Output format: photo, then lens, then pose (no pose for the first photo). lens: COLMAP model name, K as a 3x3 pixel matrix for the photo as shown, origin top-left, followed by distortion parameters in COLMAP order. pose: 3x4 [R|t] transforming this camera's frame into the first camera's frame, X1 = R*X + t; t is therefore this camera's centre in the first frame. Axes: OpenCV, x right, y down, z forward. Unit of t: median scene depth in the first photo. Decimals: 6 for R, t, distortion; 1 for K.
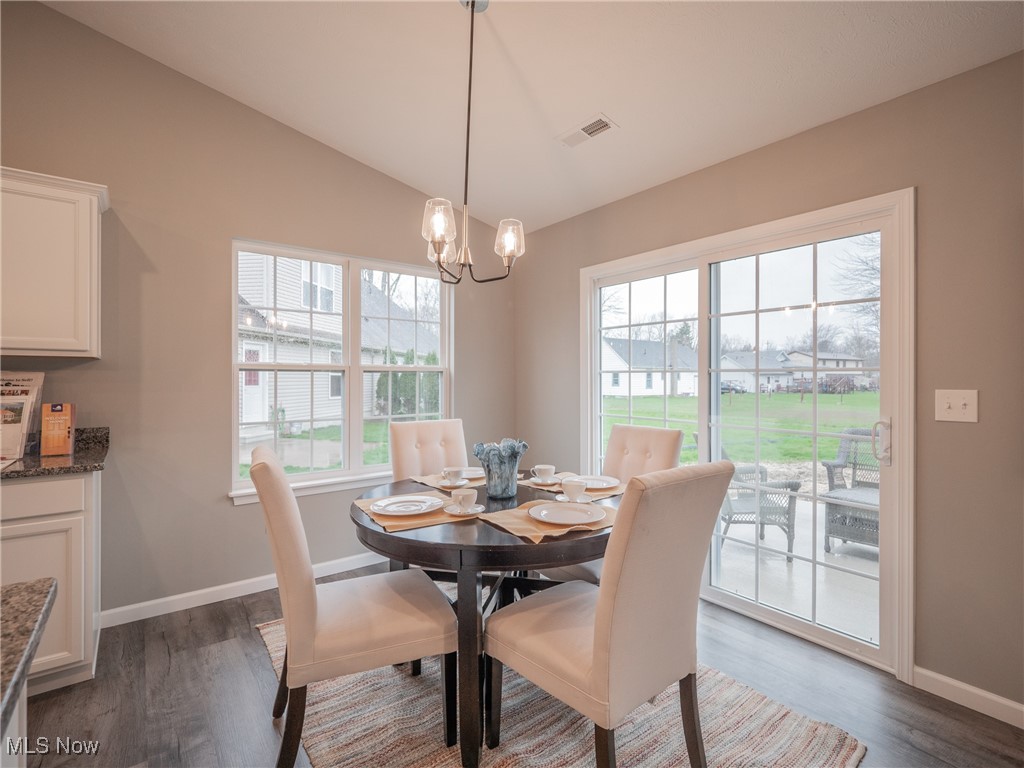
lens RADIAL K [[488.6, 0, 512.9], [0, 488.6, 379.9], [0, 0, 1]] dist [0.000942, -0.000106]
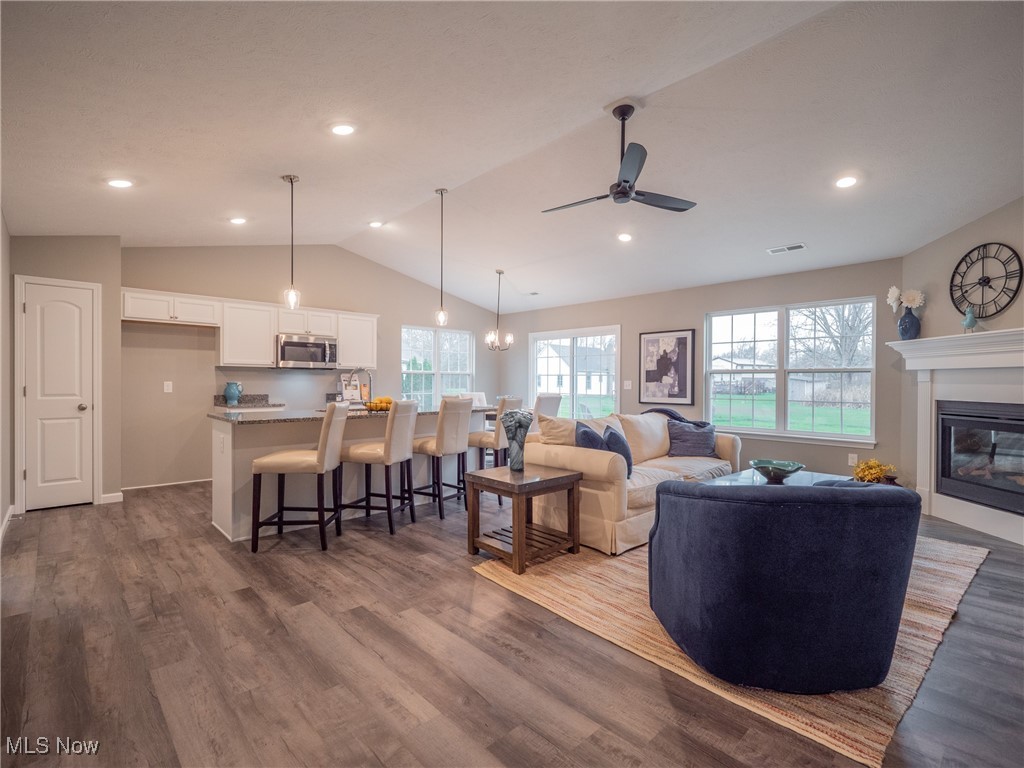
lens RADIAL K [[488.6, 0, 511.1], [0, 488.6, 383.4], [0, 0, 1]] dist [0.000942, -0.000106]
pose [[0.994983, 0.002927, 0.100004, -0.017796], [-0.003092, 0.999994, 0.001501, 0.002219], [-0.099999, -0.001803, 0.994986, -0.130418]]
